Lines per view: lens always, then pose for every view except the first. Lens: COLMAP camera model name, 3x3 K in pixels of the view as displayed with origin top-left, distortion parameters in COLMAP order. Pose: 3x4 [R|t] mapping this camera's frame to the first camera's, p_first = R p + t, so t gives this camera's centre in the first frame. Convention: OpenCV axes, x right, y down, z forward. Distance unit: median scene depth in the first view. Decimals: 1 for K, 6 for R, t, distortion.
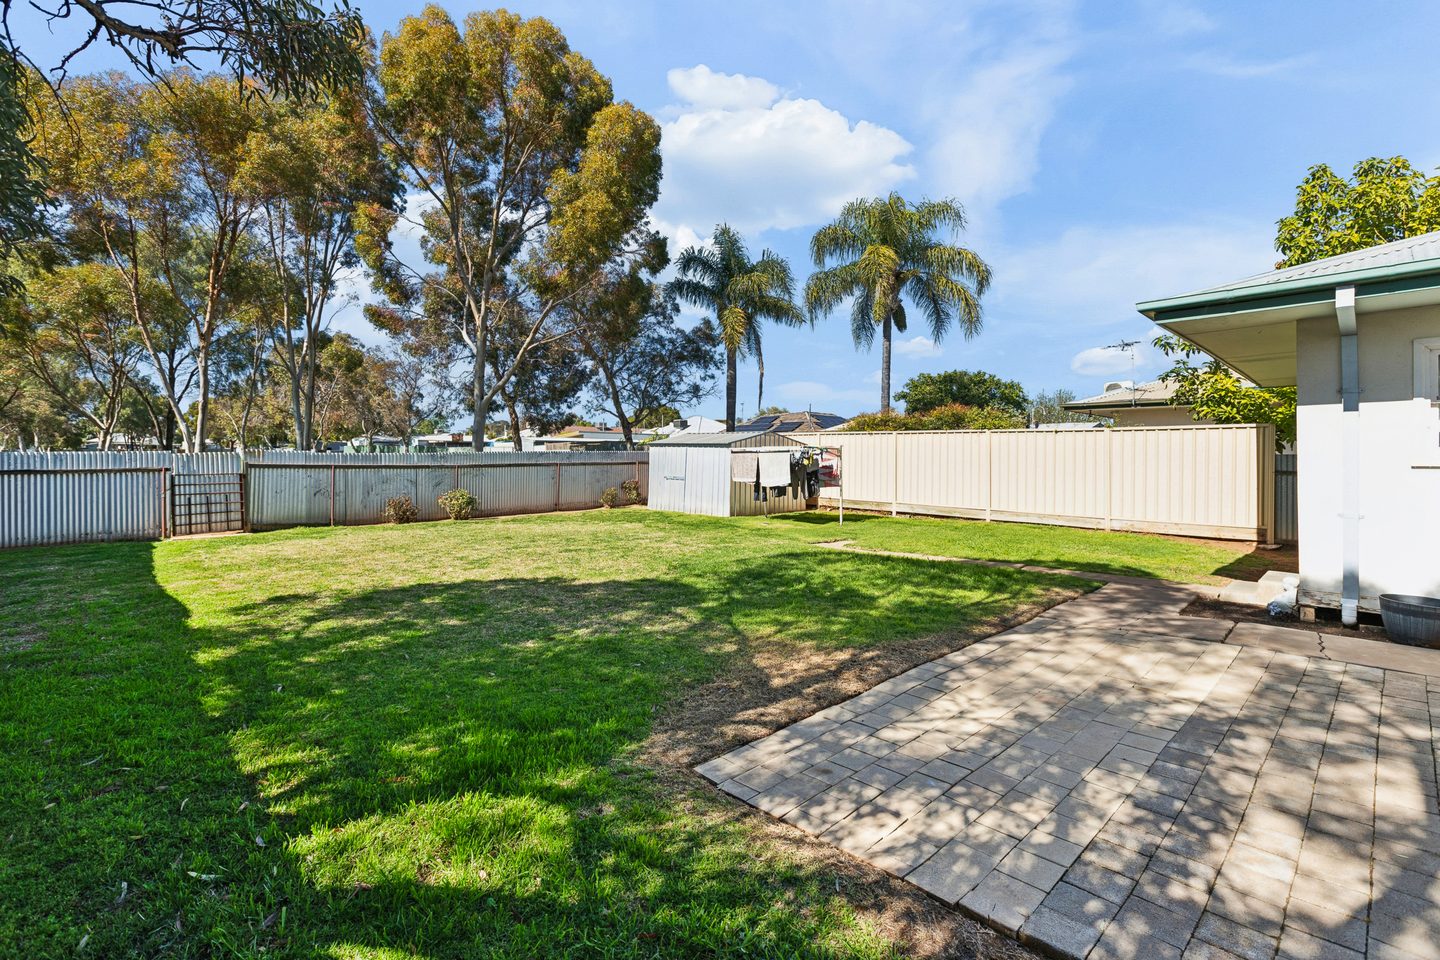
lens RADIAL K [[648.5, 0, 717.1], [0, 648.5, 472.6], [0, 0, 1]] dist [-0.002565, -0.001243]
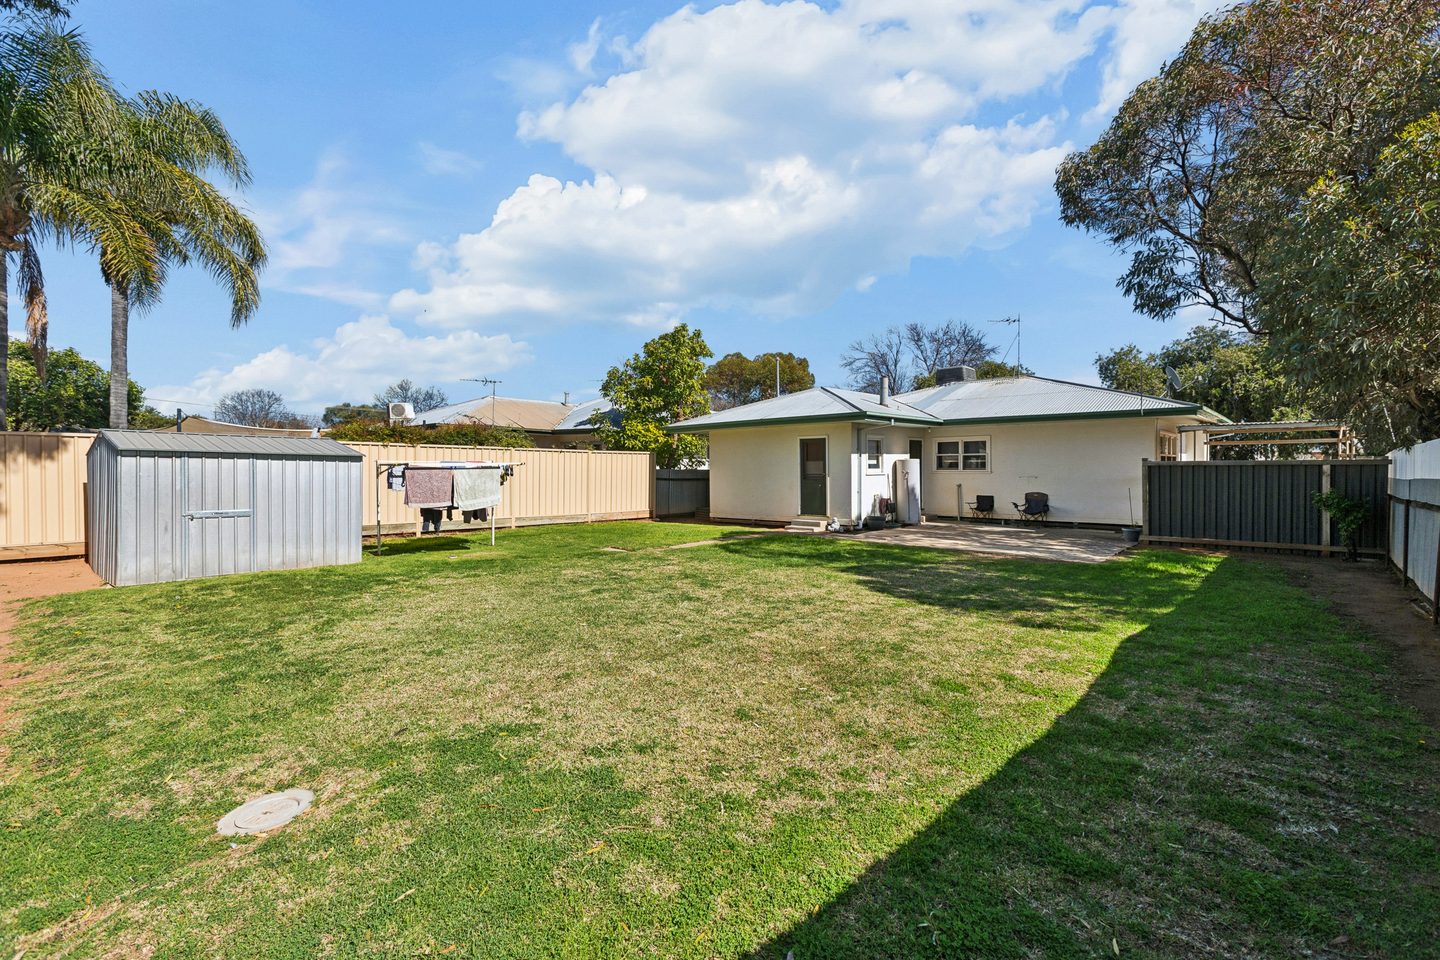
lens RADIAL K [[648.5, 0, 717.1], [0, 648.5, 472.6], [0, 0, 1]] dist [-0.002565, -0.001243]
pose [[-0.044924, -0.008296, 0.998956, -2.180582], [0.006404, 0.999943, 0.008593, -0.054594], [-0.998970, 0.006783, -0.044869, 2.003576]]
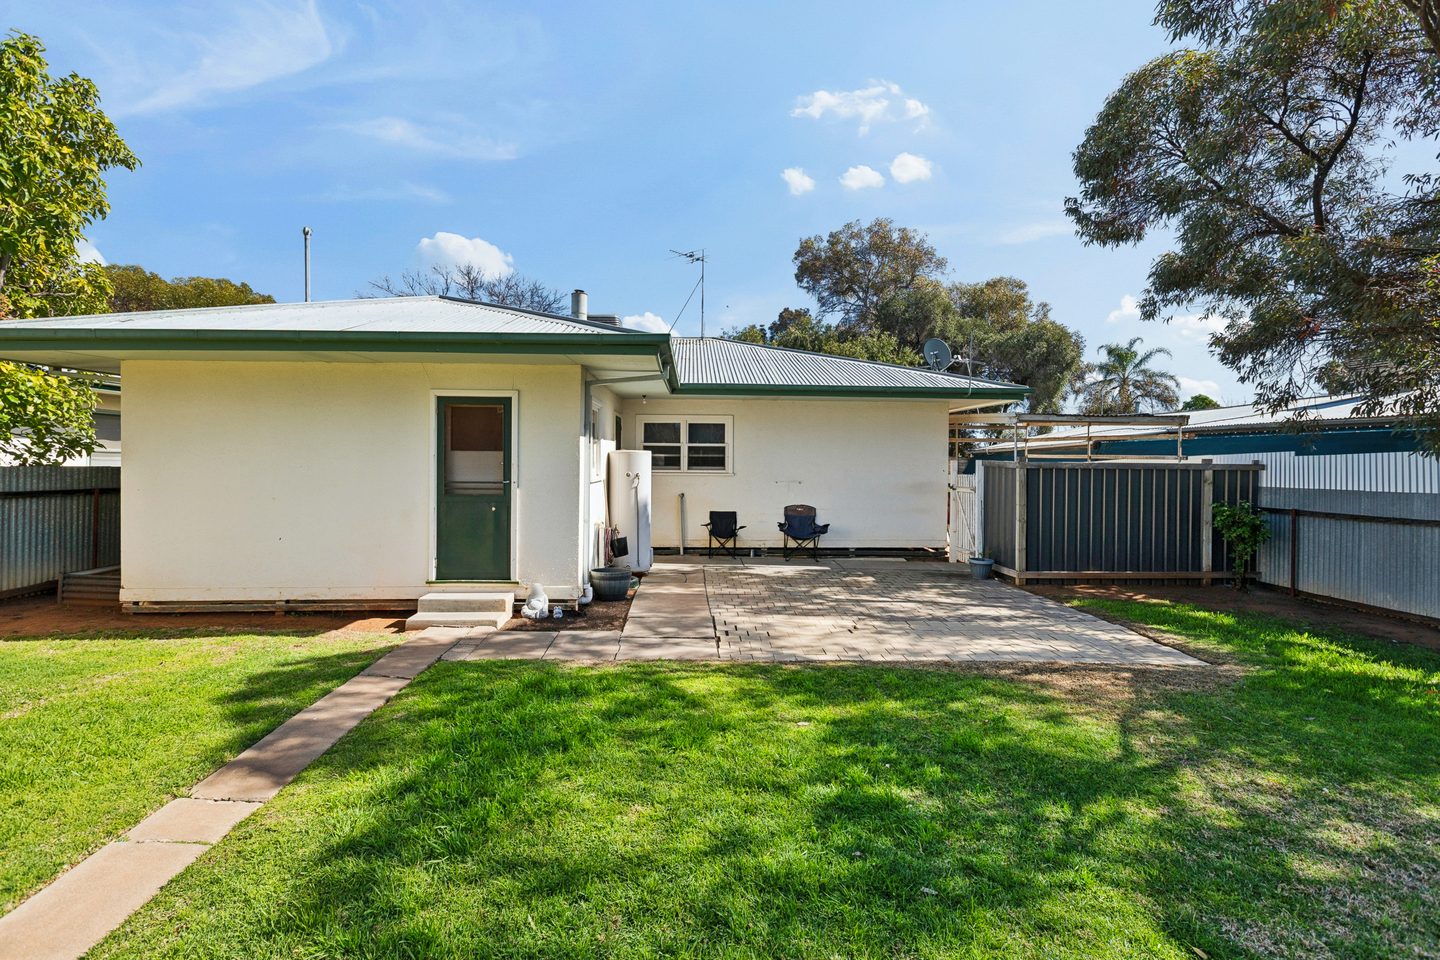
lens RADIAL K [[648.5, 0, 717.1], [0, 648.5, 472.6], [0, 0, 1]] dist [-0.002565, -0.001243]
pose [[-0.735850, -0.019850, 0.676854, -0.131396], [-0.008319, 0.999760, 0.020276, -0.067520], [-0.677094, 0.009289, -0.735838, 2.029119]]
